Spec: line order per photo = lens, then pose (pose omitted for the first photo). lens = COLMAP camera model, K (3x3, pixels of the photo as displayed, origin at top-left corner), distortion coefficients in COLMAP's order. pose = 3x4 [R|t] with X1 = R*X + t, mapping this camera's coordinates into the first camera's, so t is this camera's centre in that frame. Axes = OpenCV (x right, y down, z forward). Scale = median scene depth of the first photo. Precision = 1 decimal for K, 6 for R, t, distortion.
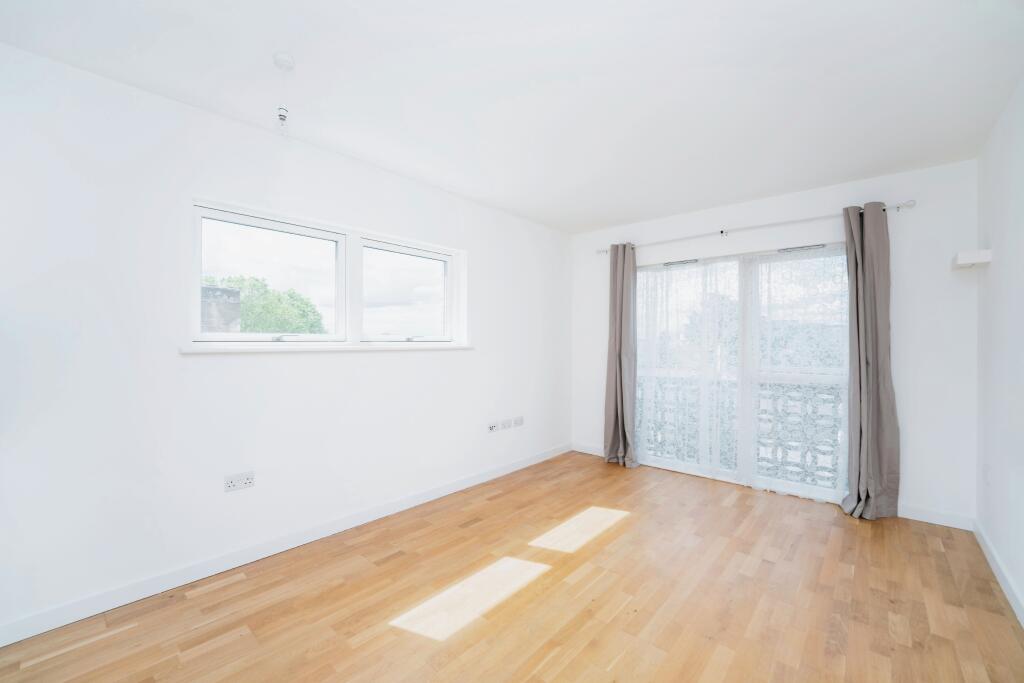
lens RADIAL K [[417.6, 0, 508.6], [0, 417.6, 328.2], [0, 0, 1]] dist [-0.021619, 0.000228]
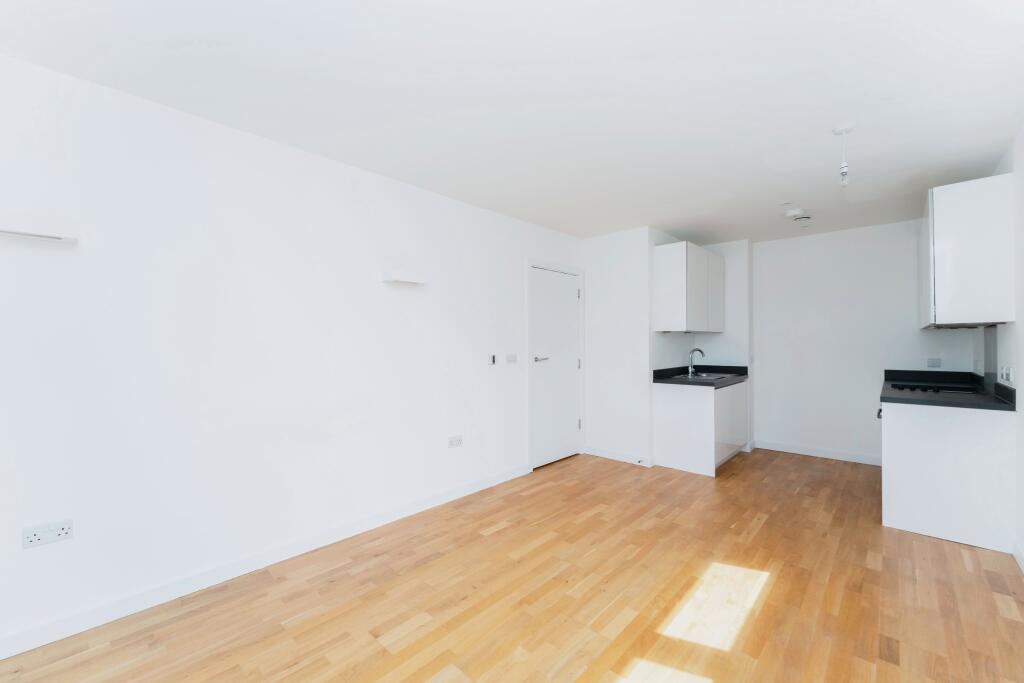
lens RADIAL K [[409.6, 0, 503.0], [0, 409.6, 341.6], [0, 0, 1]] dist [-0.000254, 0.000189]
pose [[-0.999048, -0.002301, 0.043561, 0.273489], [-0.003618, 0.999538, -0.030191, 0.031269], [-0.043472, -0.030320, -0.998594, 1.350448]]
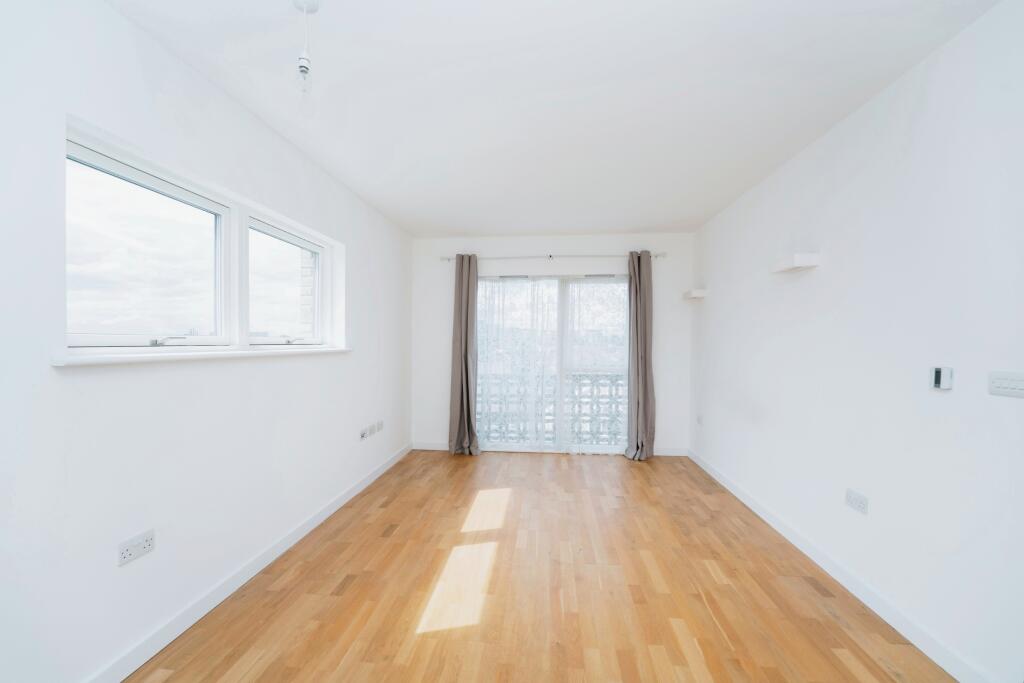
lens RADIAL K [[417.0, 0, 512.0], [0, 417.0, 341.5], [0, 0, 1]] dist [-0.024294, 0.000063]
pose [[0.802752, -0.001859, 0.596310, -0.404356], [-0.015503, 0.999592, 0.023987, -0.002310], [-0.596111, -0.028500, 0.802396, 0.057917]]
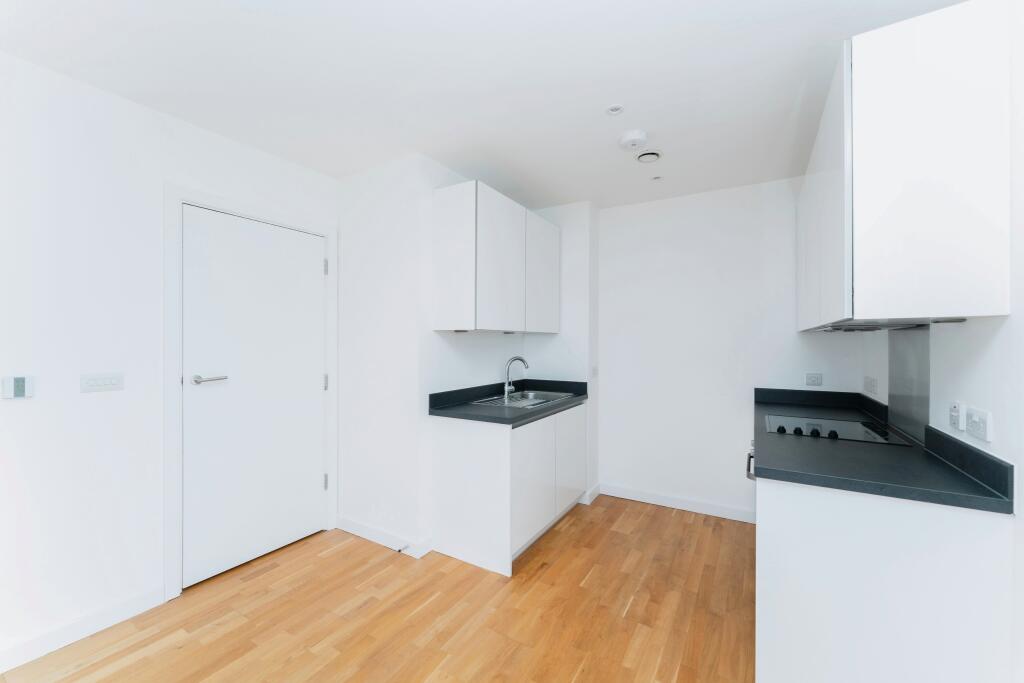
lens RADIAL K [[409.6, 0, 503.0], [0, 409.6, 341.6], [0, 0, 1]] dist [-0.000254, 0.000189]
pose [[-0.986210, -0.009552, -0.165225, -0.181533], [-0.004801, 0.999564, -0.029132, 0.000723], [0.165431, -0.027937, -0.985826, 0.798062]]
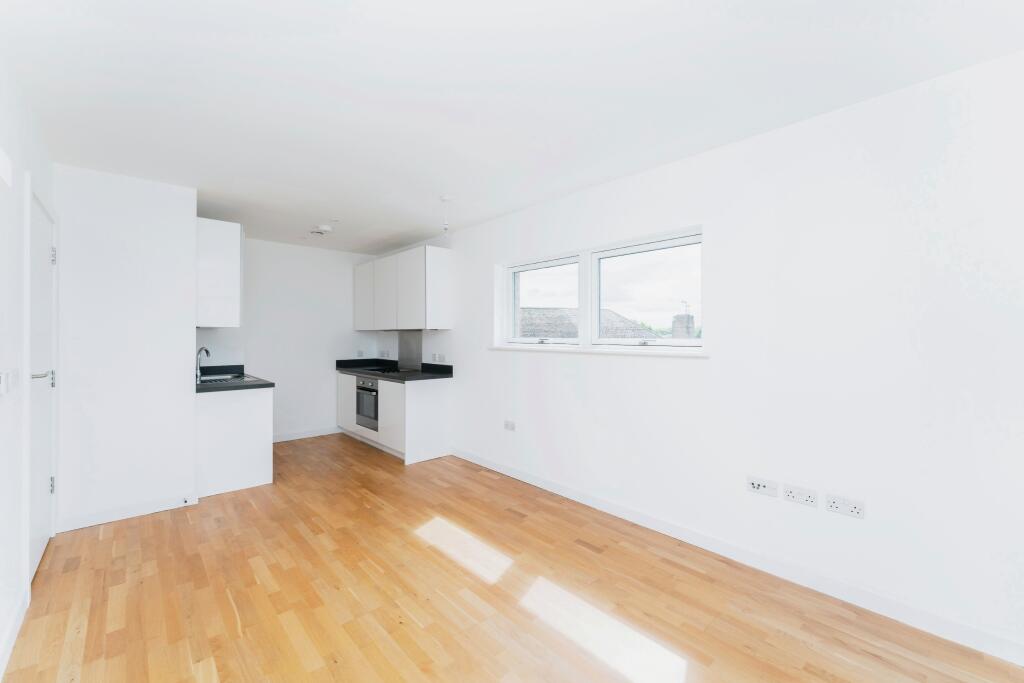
lens RADIAL K [[418.7, 0, 481.6], [0, 418.7, 338.2], [0, 0, 1]] dist [-0.000224, -0.000031]
pose [[-0.146699, -0.004492, -0.989171, 0.789326], [0.024624, 0.999663, -0.008192, 0.012364], [0.988875, -0.025559, -0.146539, 0.842897]]
